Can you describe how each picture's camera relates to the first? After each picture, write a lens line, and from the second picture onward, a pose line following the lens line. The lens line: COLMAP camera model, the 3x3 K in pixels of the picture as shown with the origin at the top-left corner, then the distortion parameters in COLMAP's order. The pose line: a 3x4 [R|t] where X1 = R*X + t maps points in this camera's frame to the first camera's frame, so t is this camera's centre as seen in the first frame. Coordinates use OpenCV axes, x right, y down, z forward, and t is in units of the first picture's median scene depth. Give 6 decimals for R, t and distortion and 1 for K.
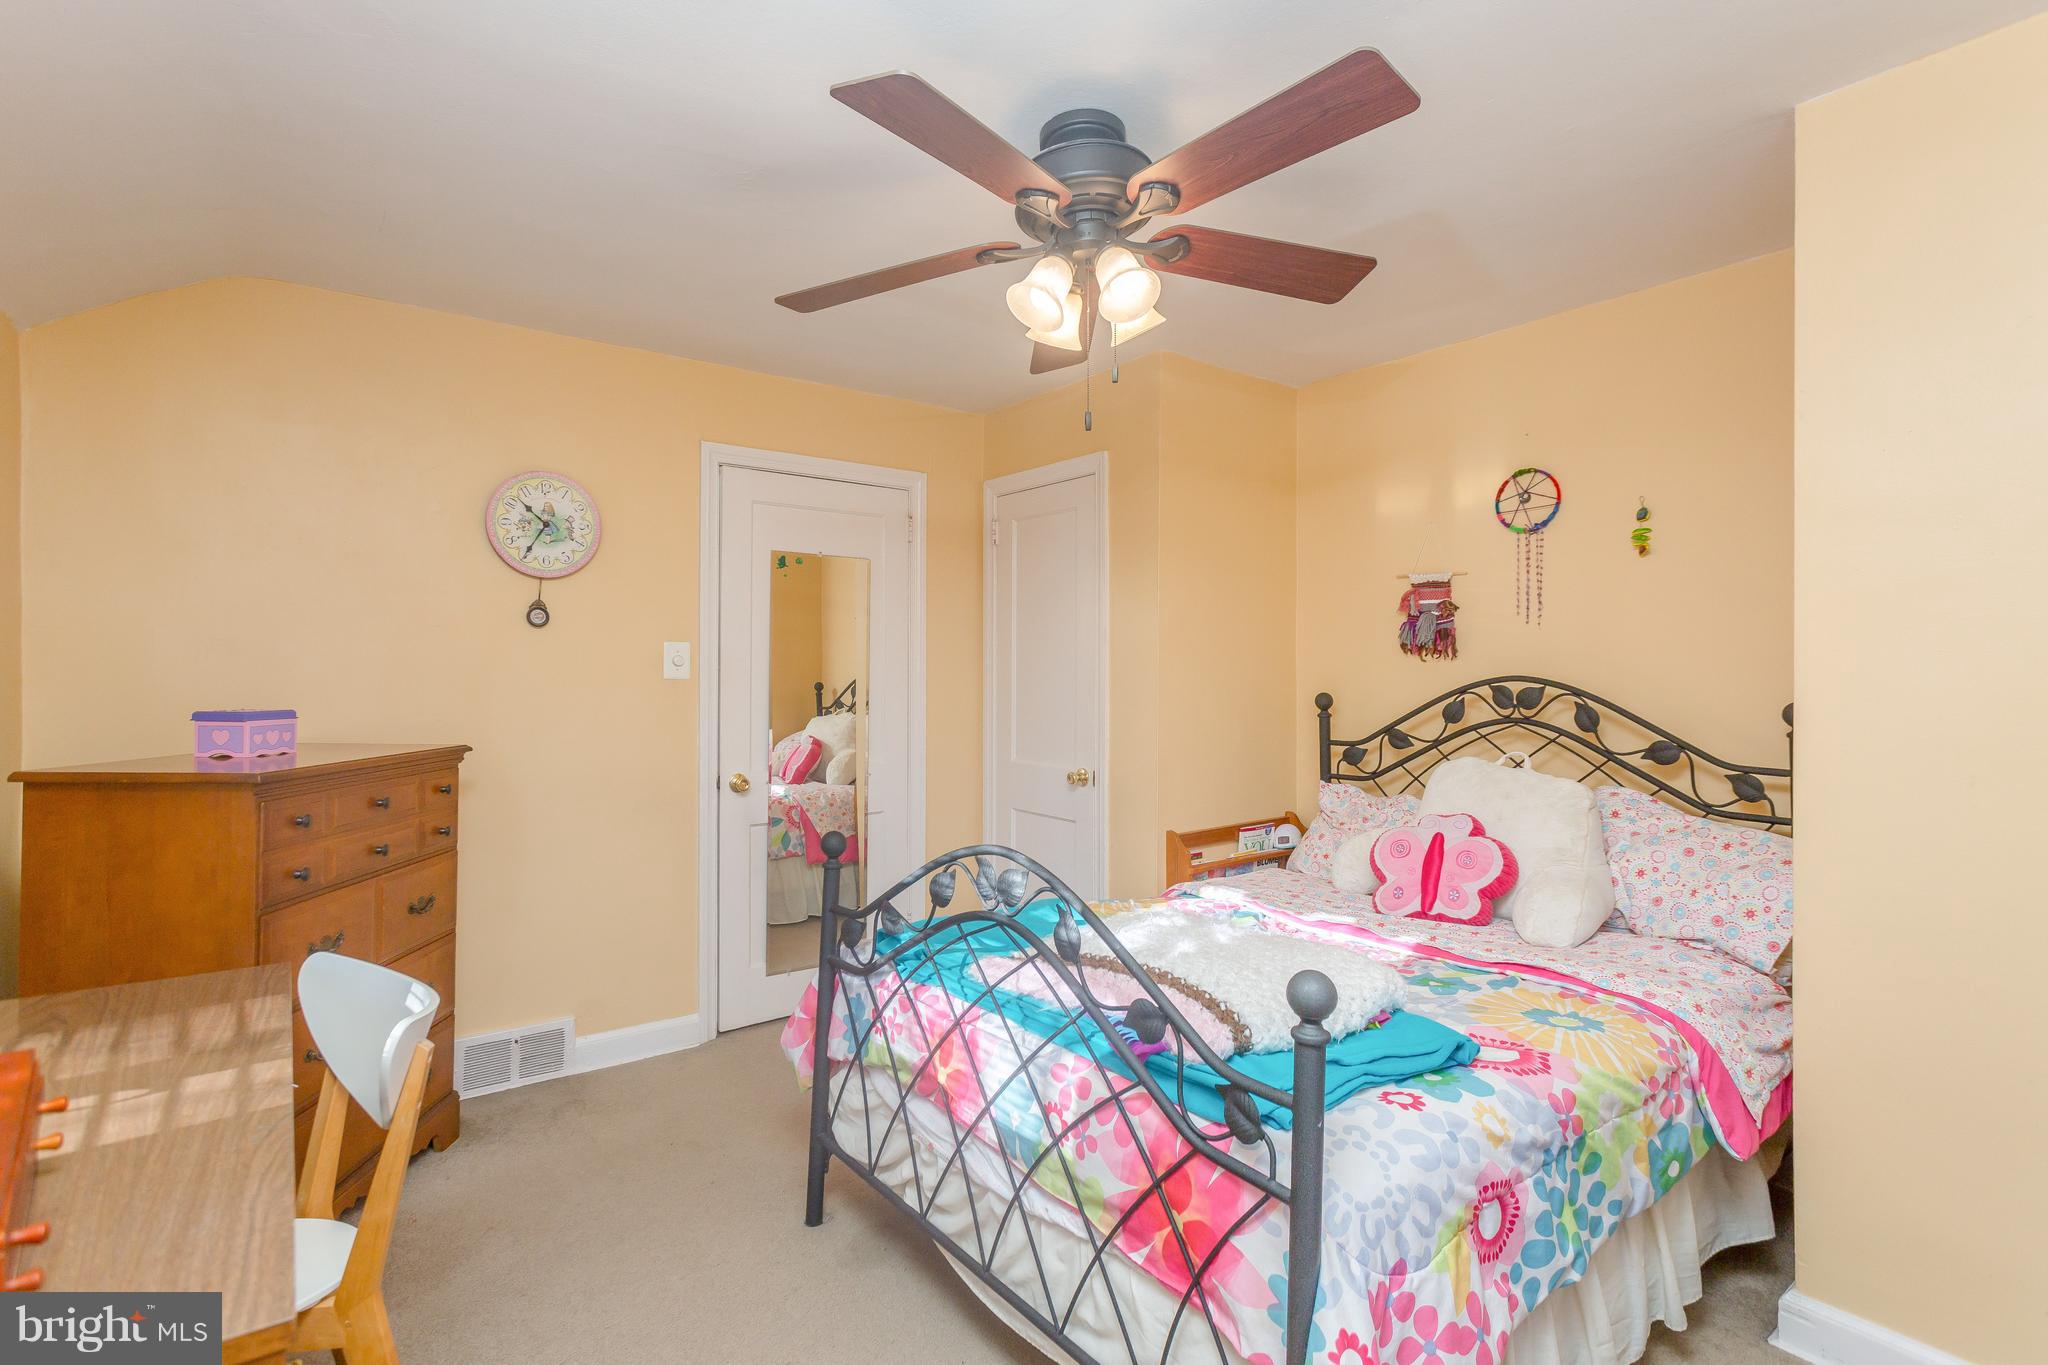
lens RADIAL K [[974.8, 0, 1032.9], [0, 974.8, 680.0], [0, 0, 1]] dist [0.001870, 0.000784]
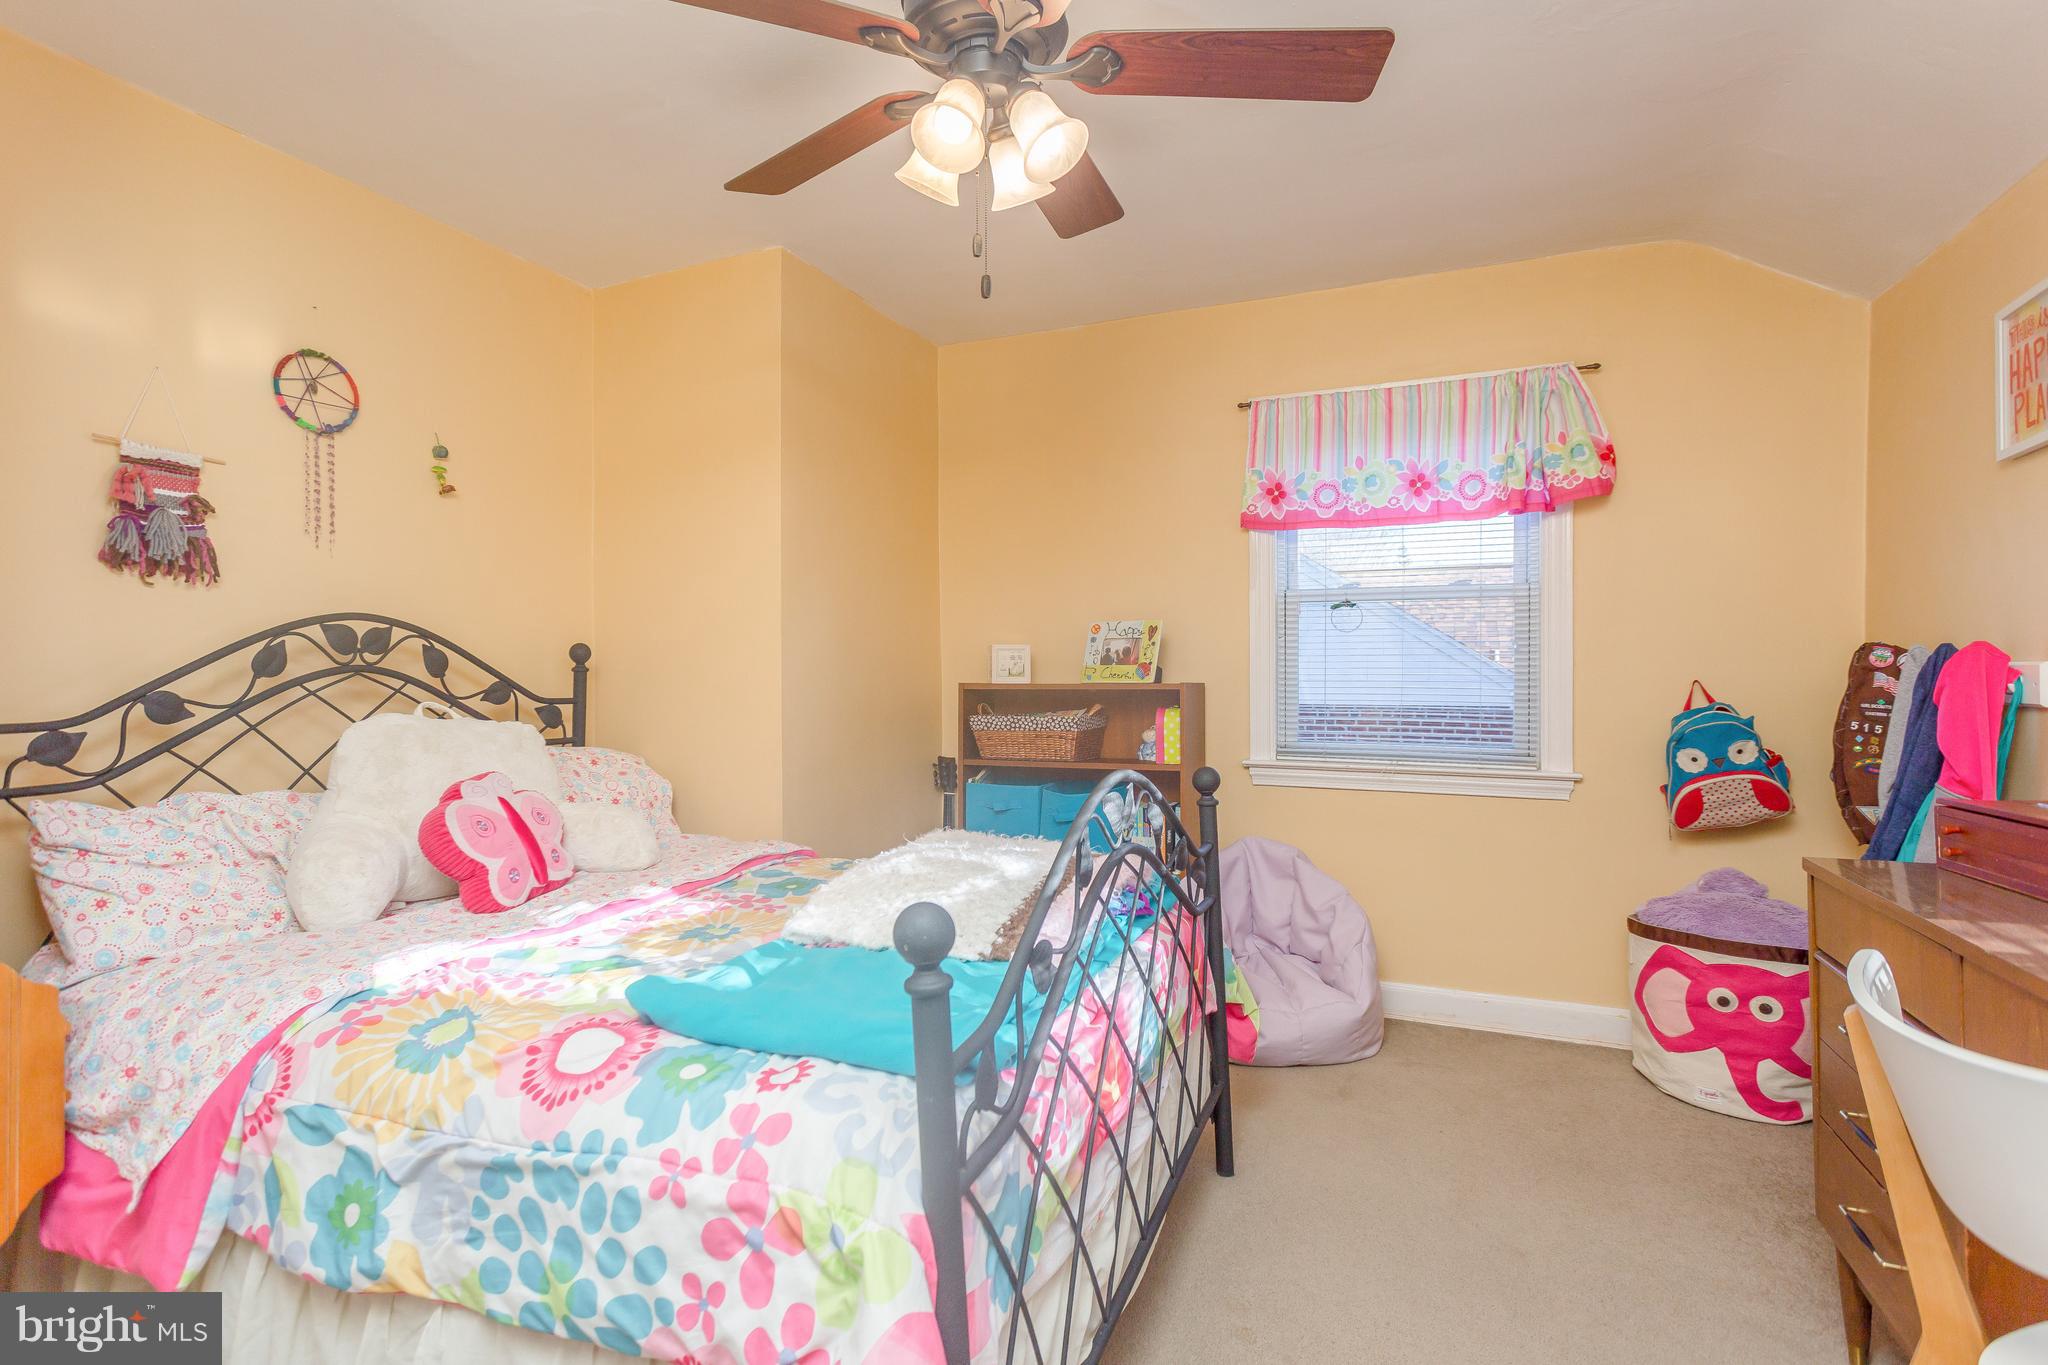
lens RADIAL K [[974.8, 0, 1032.9], [0, 974.8, 680.0], [0, 0, 1]] dist [0.001870, 0.000784]
pose [[-0.507518, -0.017769, 0.861458, -0.473756], [0.008631, 0.999632, 0.025705, 0.033995], [-0.861598, 0.020481, -0.507178, 0.905652]]
